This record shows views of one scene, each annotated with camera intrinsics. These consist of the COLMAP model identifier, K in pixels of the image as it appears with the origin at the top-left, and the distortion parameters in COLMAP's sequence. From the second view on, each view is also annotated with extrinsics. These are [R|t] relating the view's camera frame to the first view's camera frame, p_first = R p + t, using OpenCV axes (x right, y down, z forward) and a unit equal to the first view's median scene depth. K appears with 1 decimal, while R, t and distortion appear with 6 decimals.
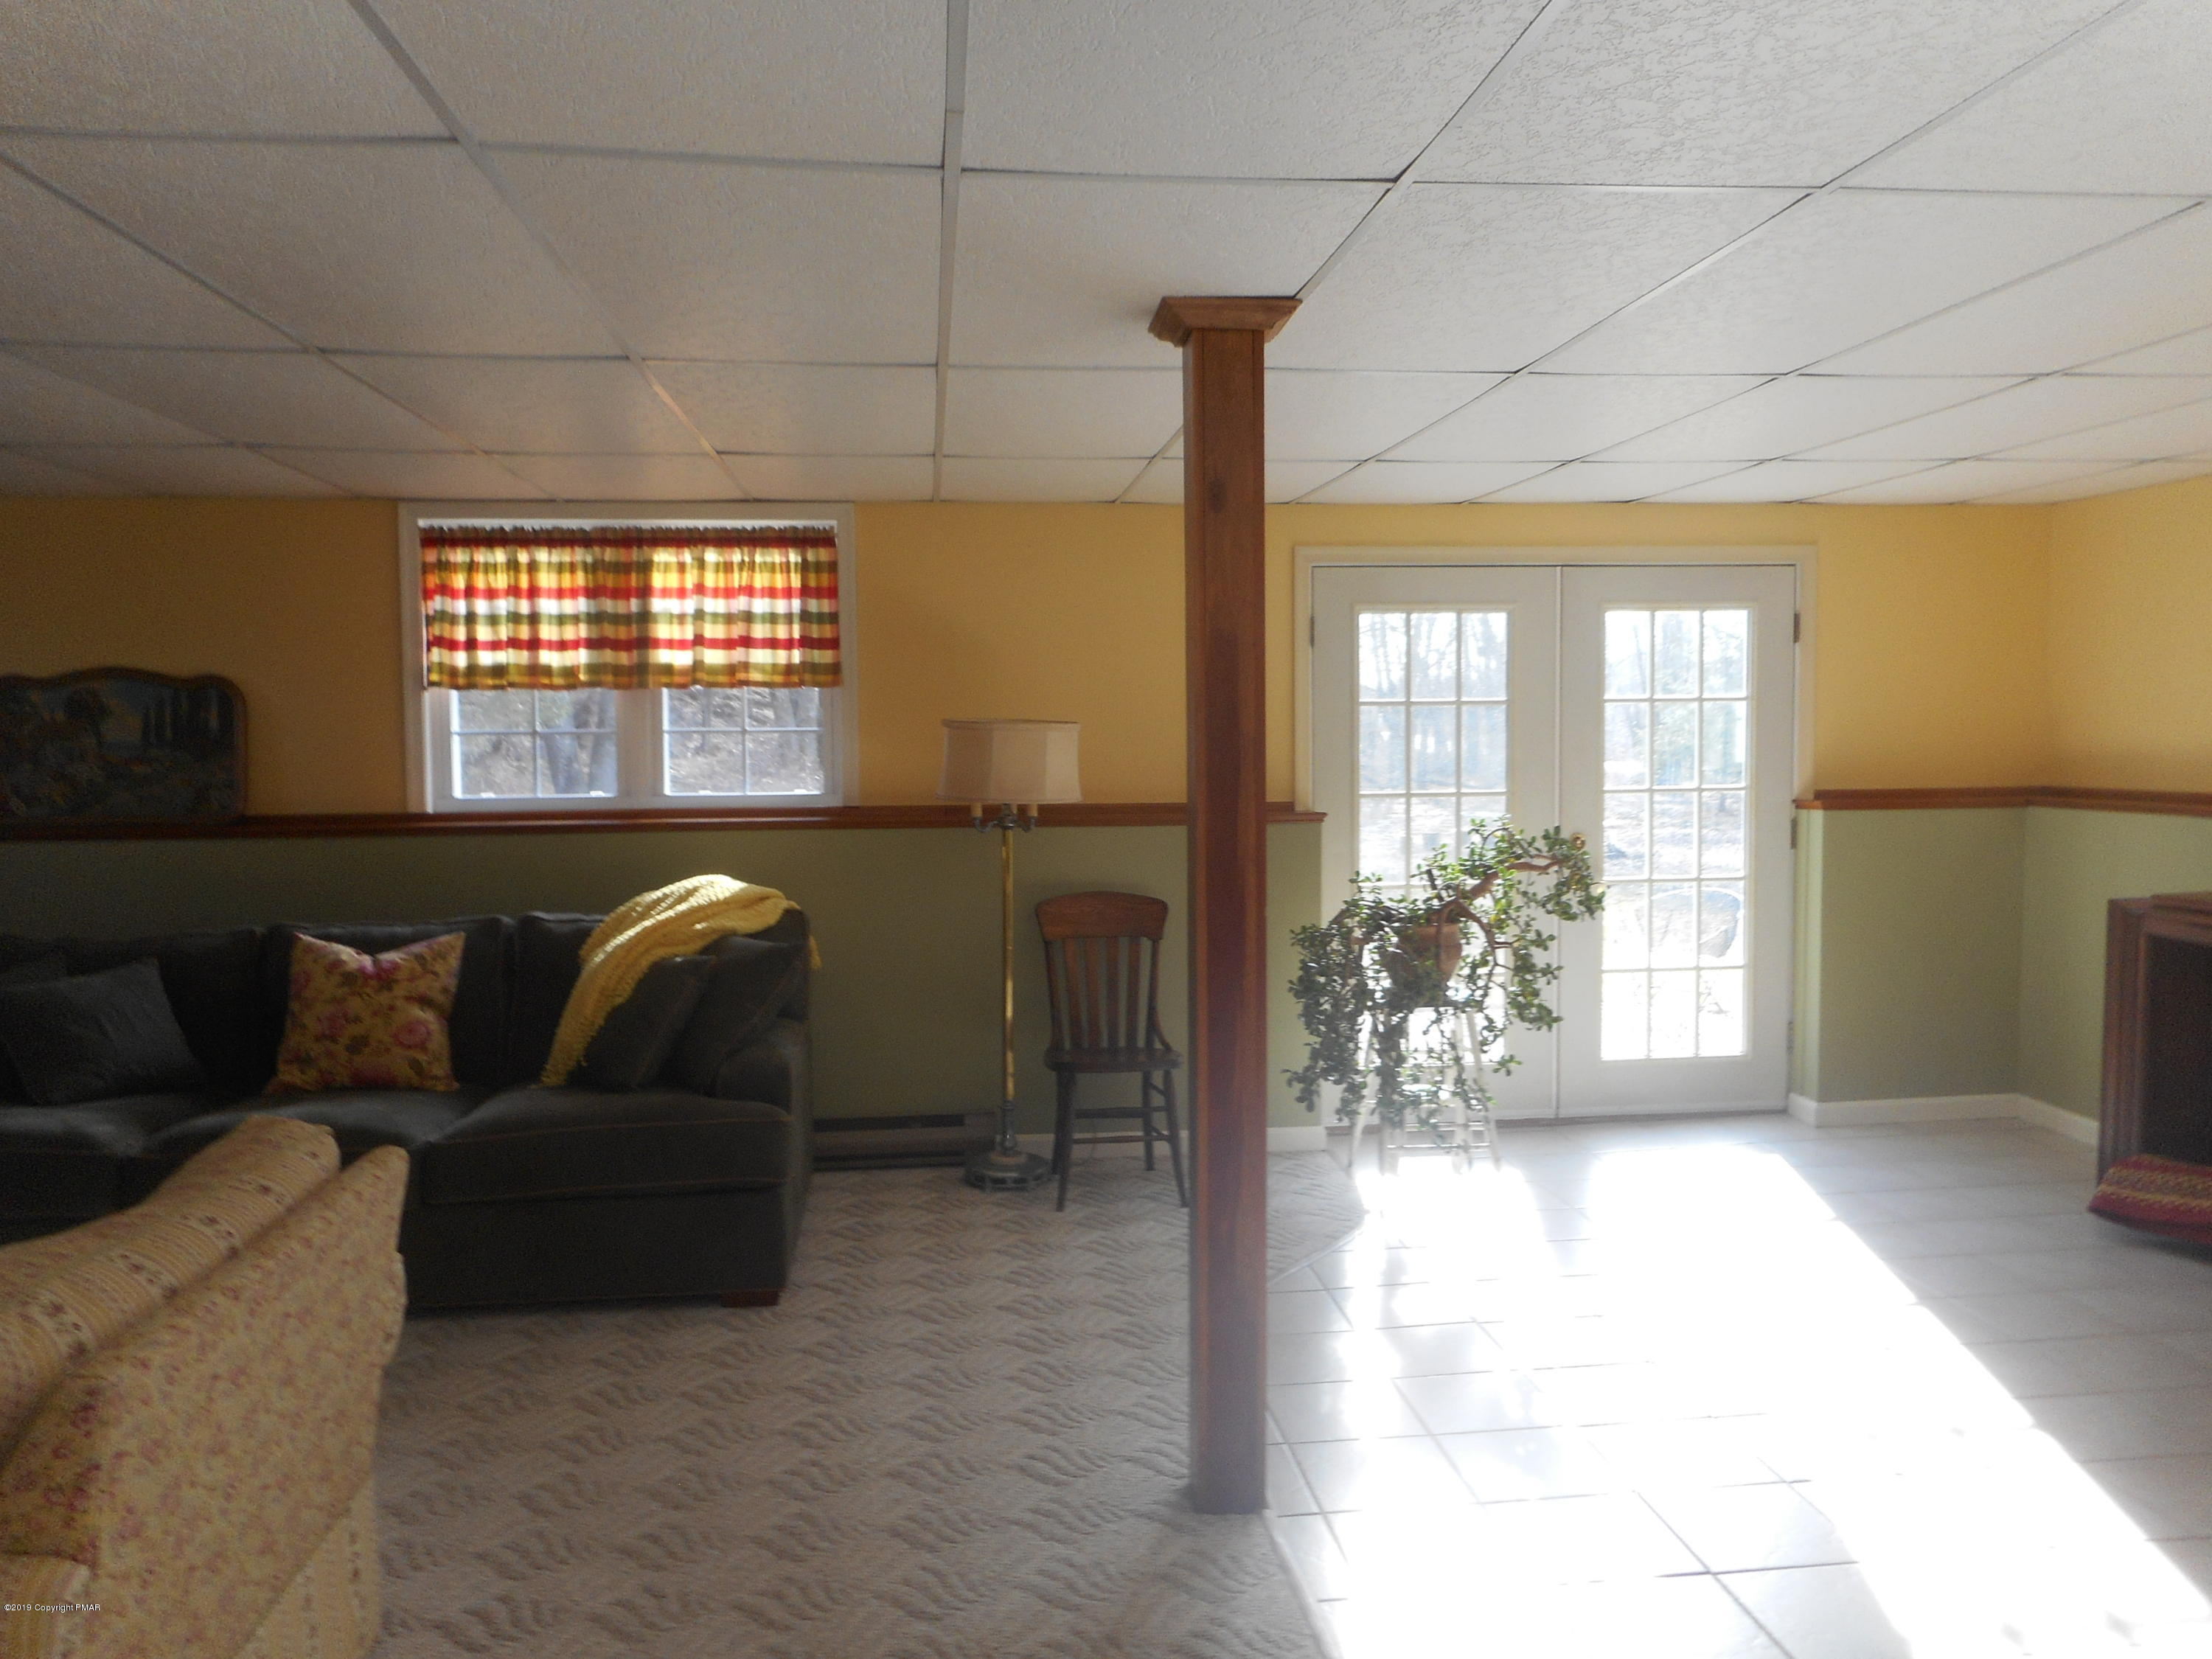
lens RADIAL K [[1661.7, 0, 1103.3], [0, 1661.7, 834.3], [0, 0, 1]] dist [0.001395, 0.006180]
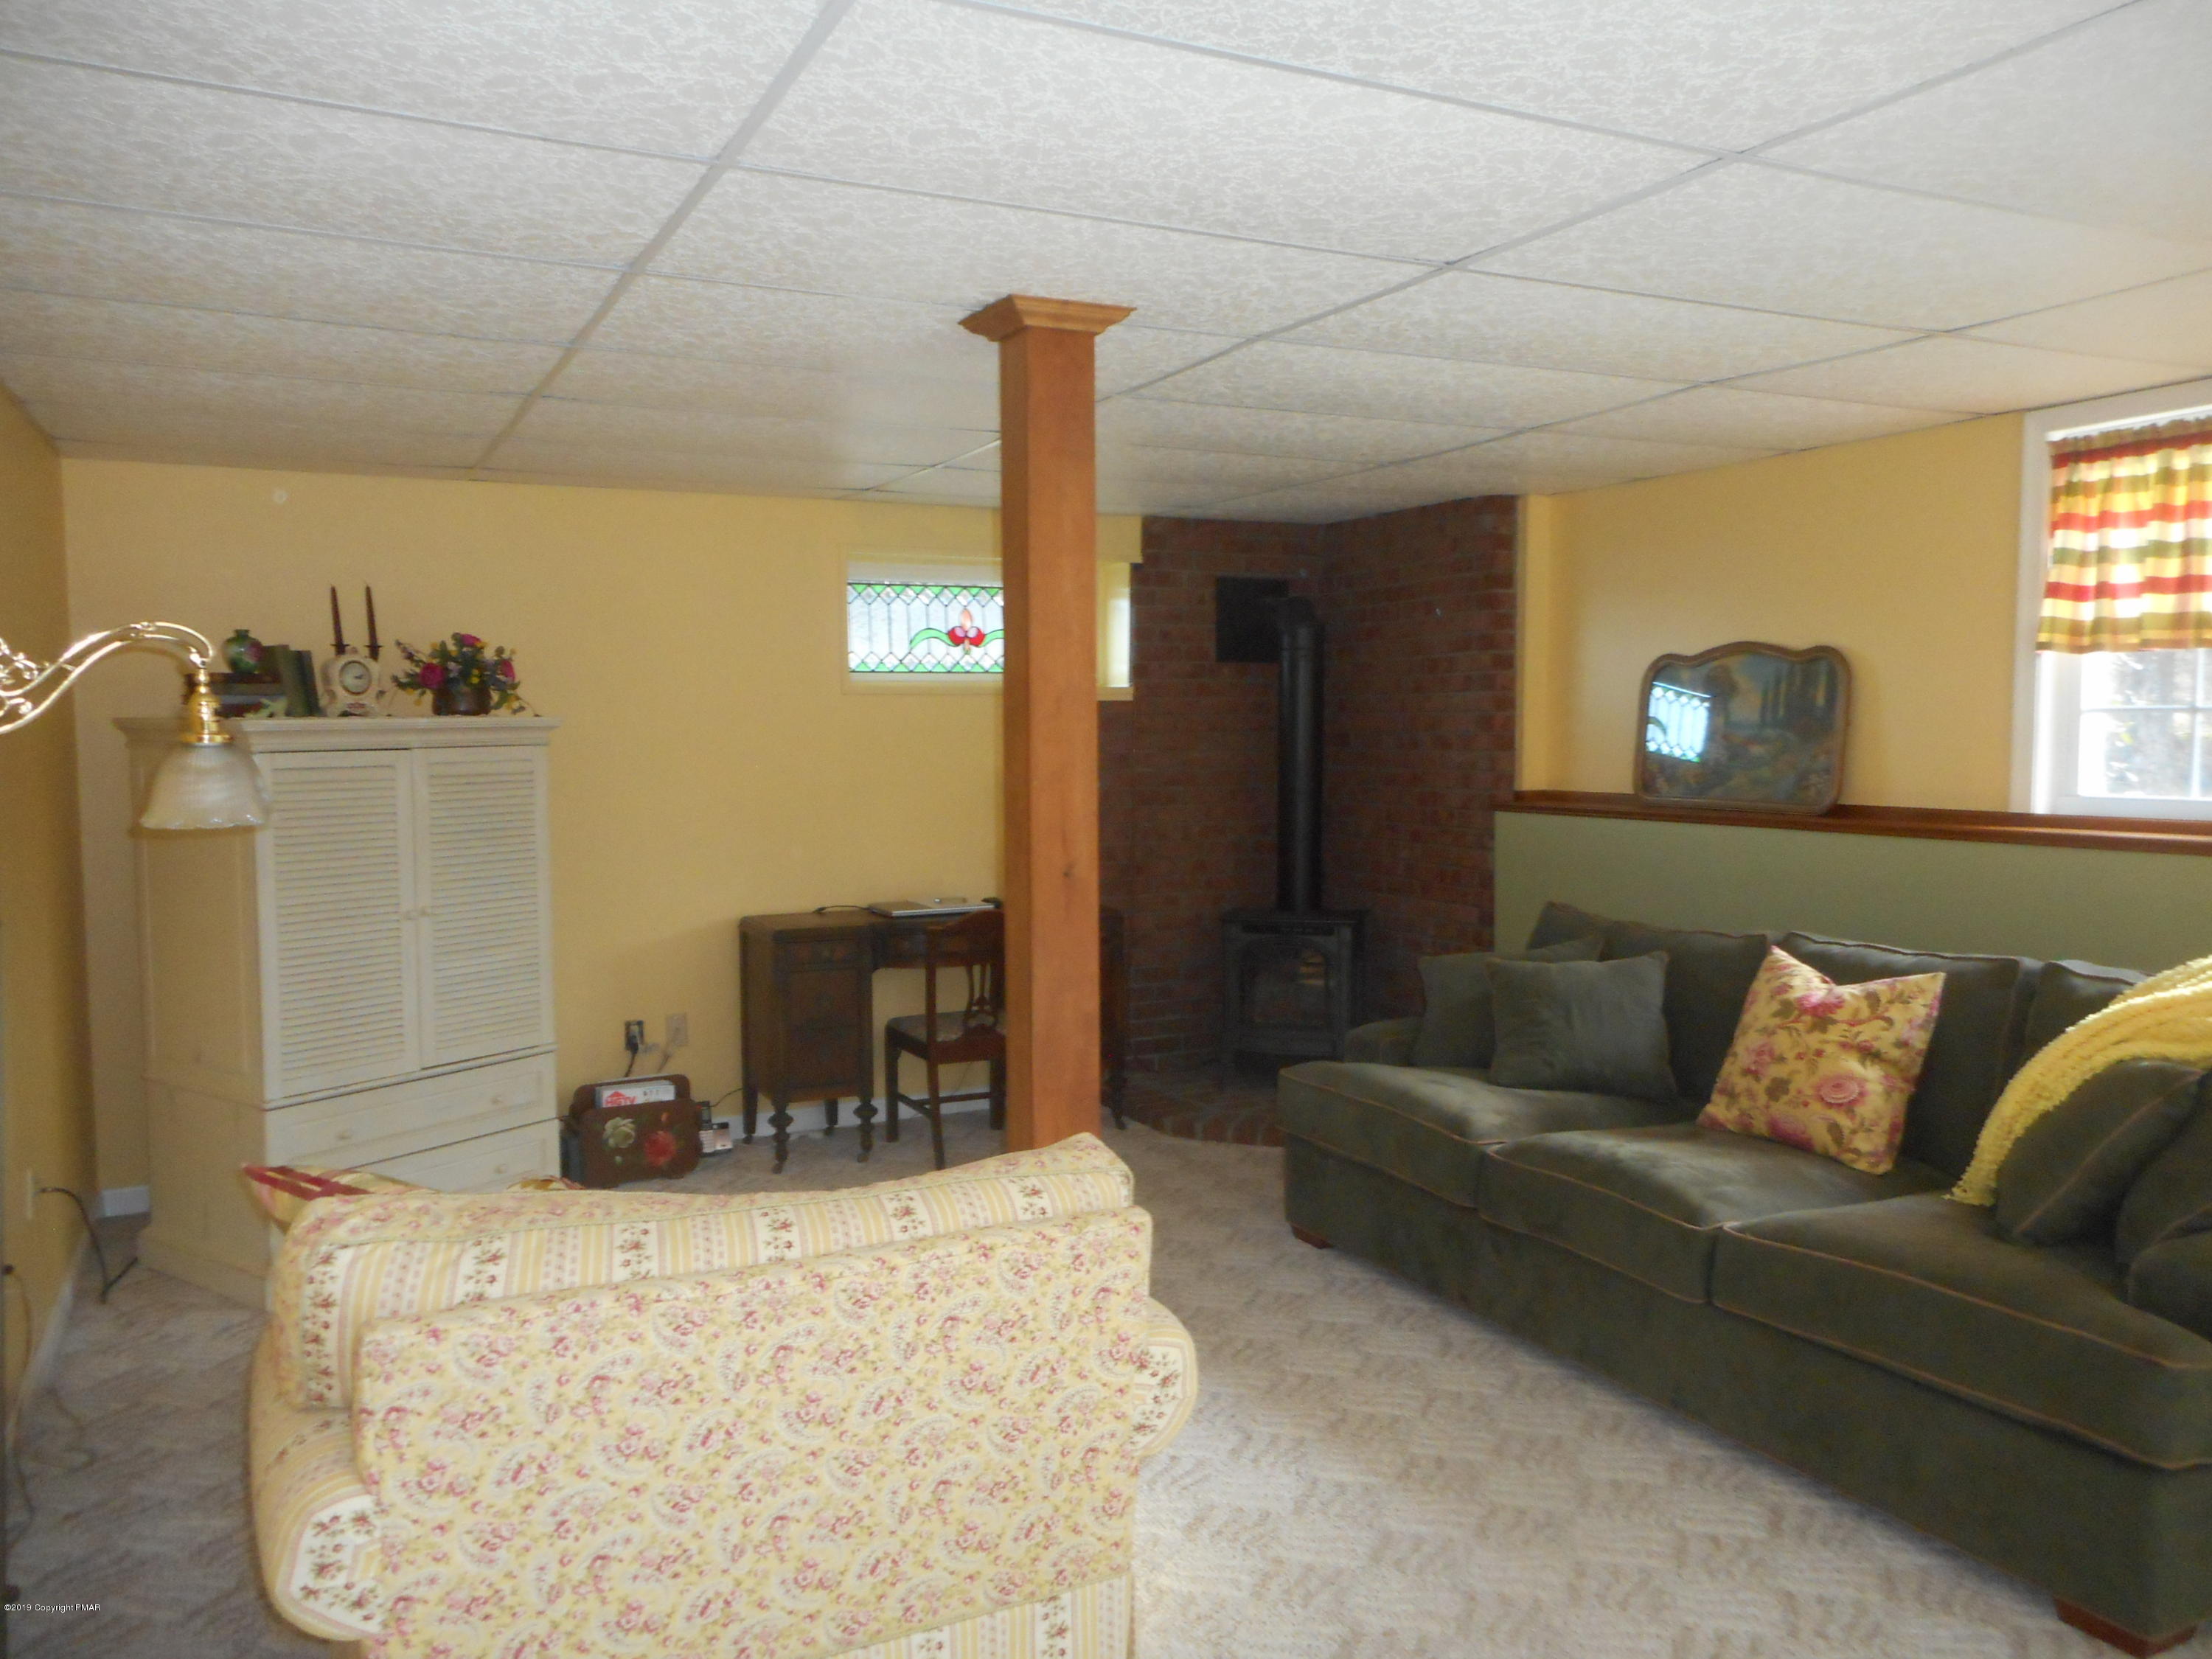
lens RADIAL K [[1661.7, 0, 1116.3], [0, 1661.7, 836.2], [0, 0, 1]] dist [0.001395, 0.006180]
pose [[0.350342, 0.069283, -0.934056, 0.169834], [-0.051672, 0.997171, 0.054584, -0.023088], [0.935195, 0.029142, 0.352931, 0.335271]]
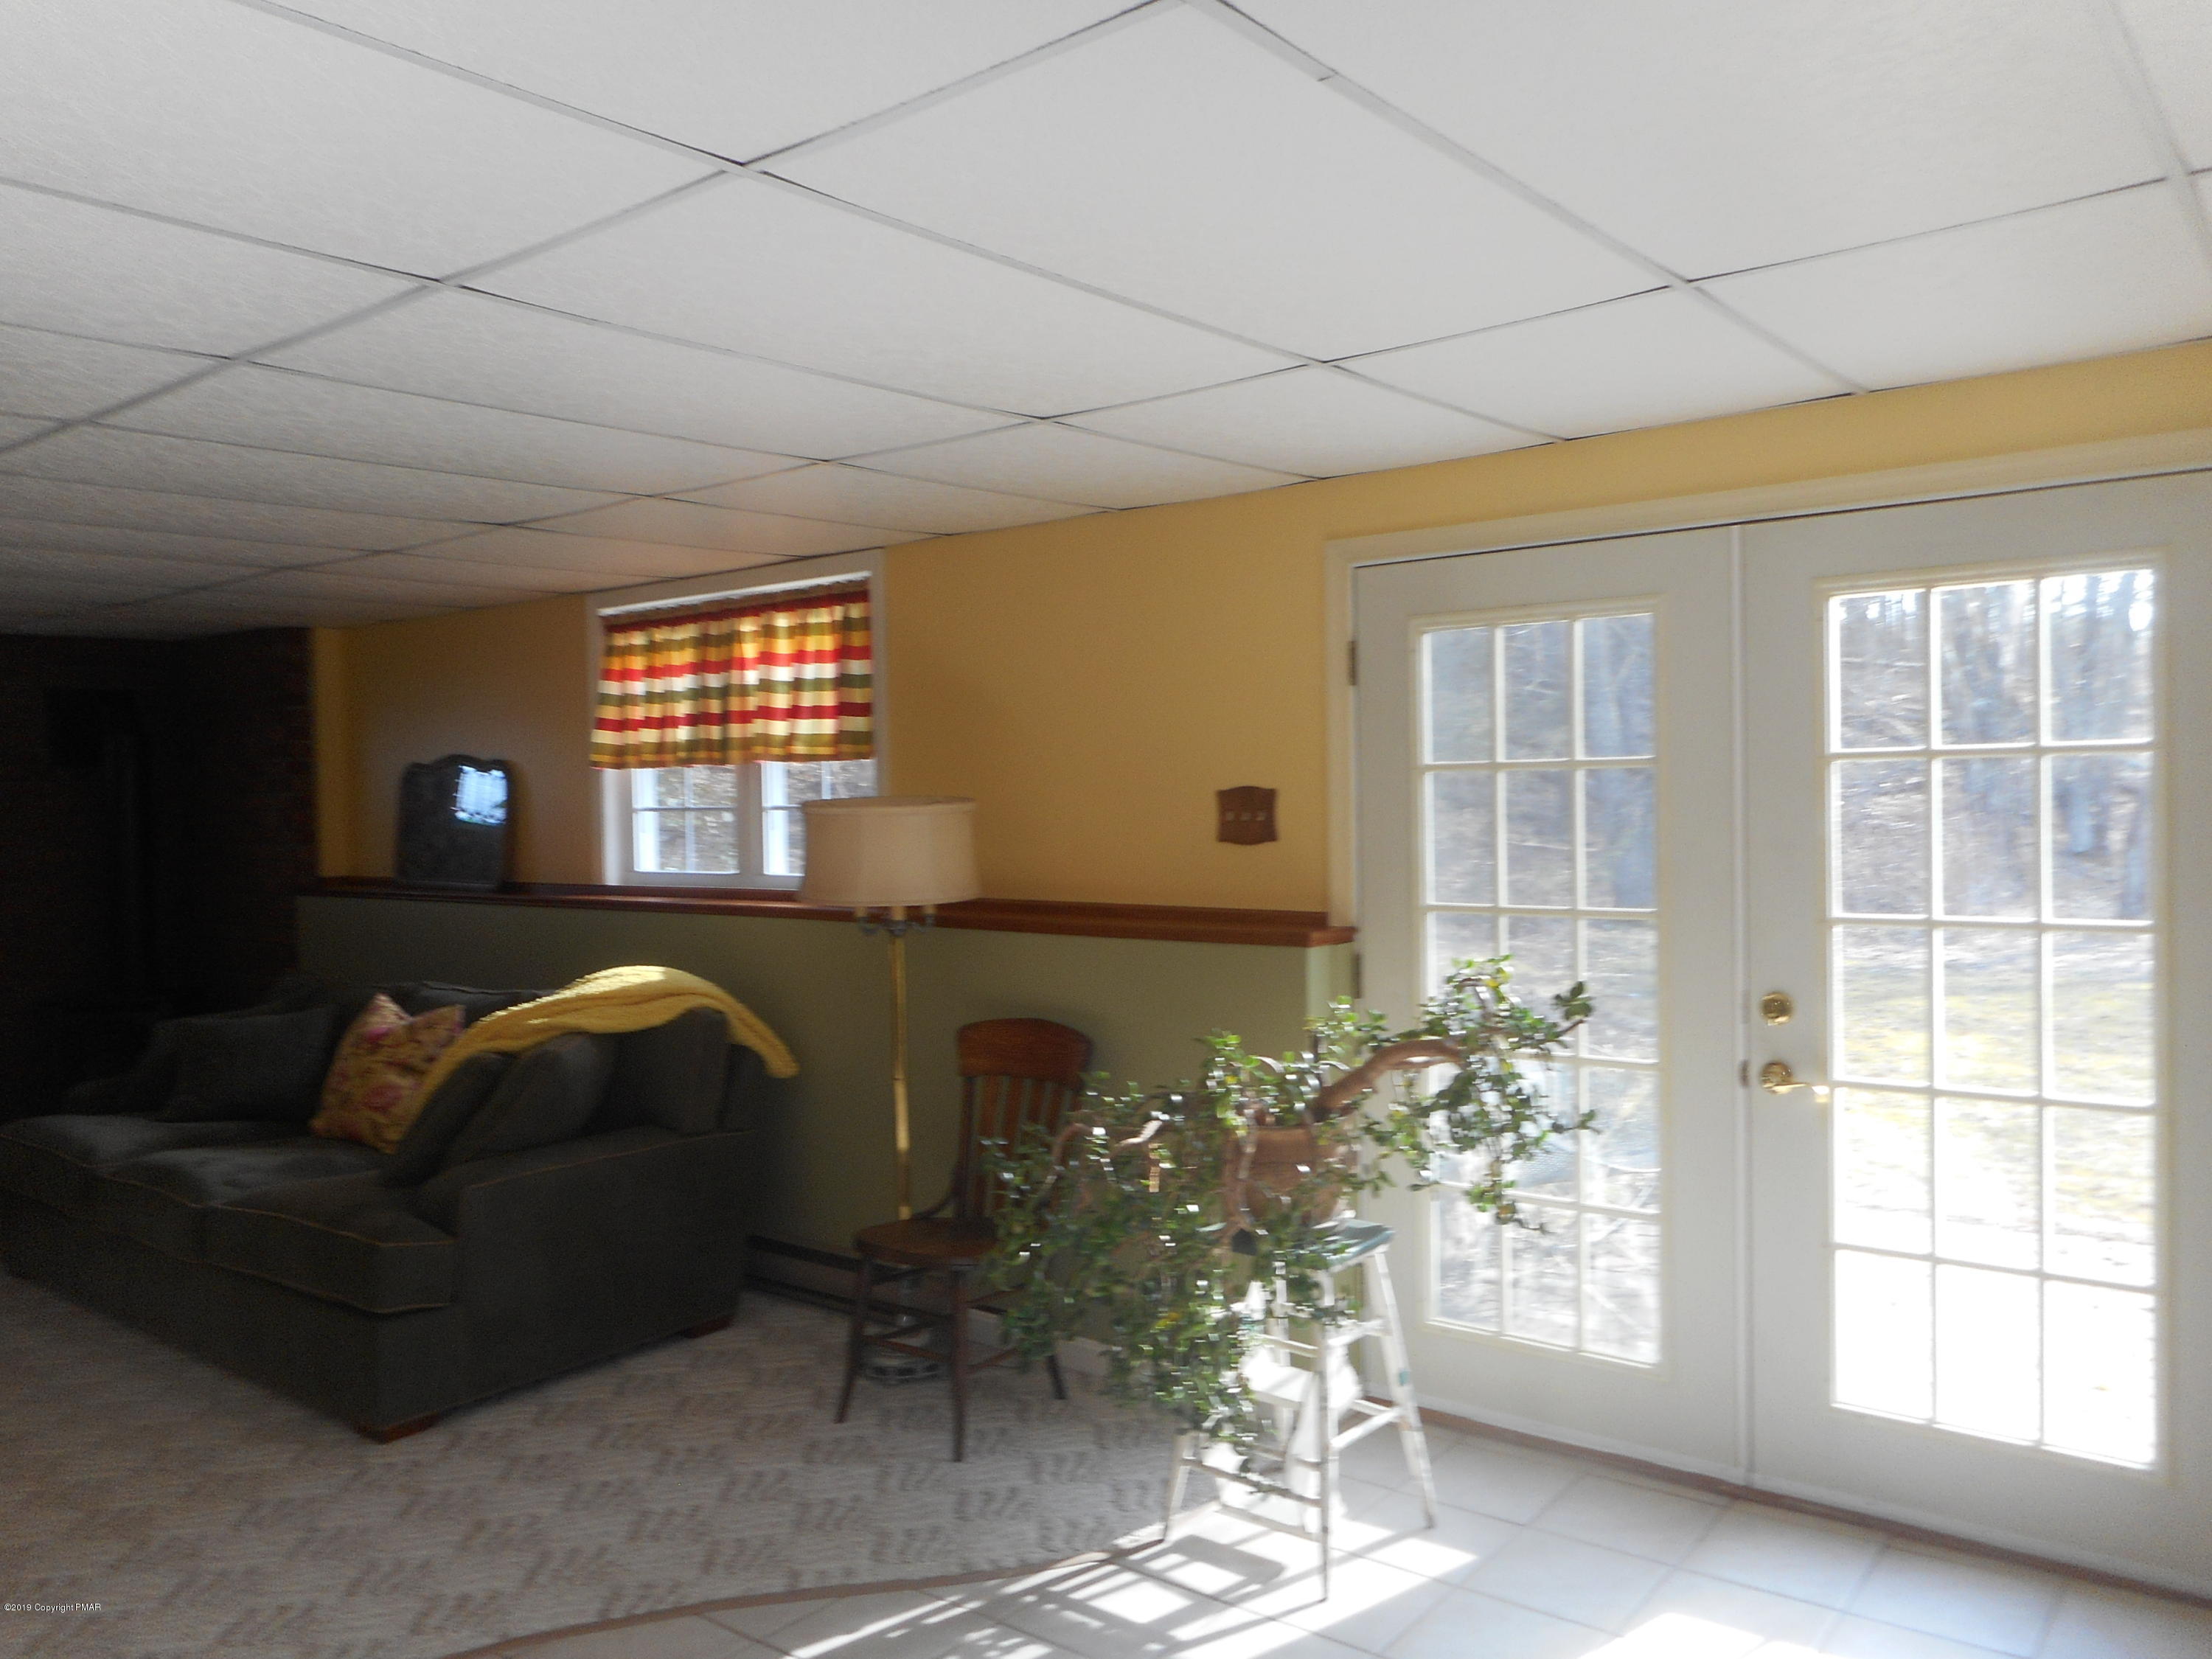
lens RADIAL K [[1661.7, 0, 1098.2], [0, 1661.7, 827.3], [0, 0, 1]] dist [0.001395, 0.006180]
pose [[0.705209, 0.013206, -0.708876, 0.576504], [-0.027023, 0.999601, -0.008261, -0.049965], [0.708484, 0.024981, 0.705285, 0.484077]]
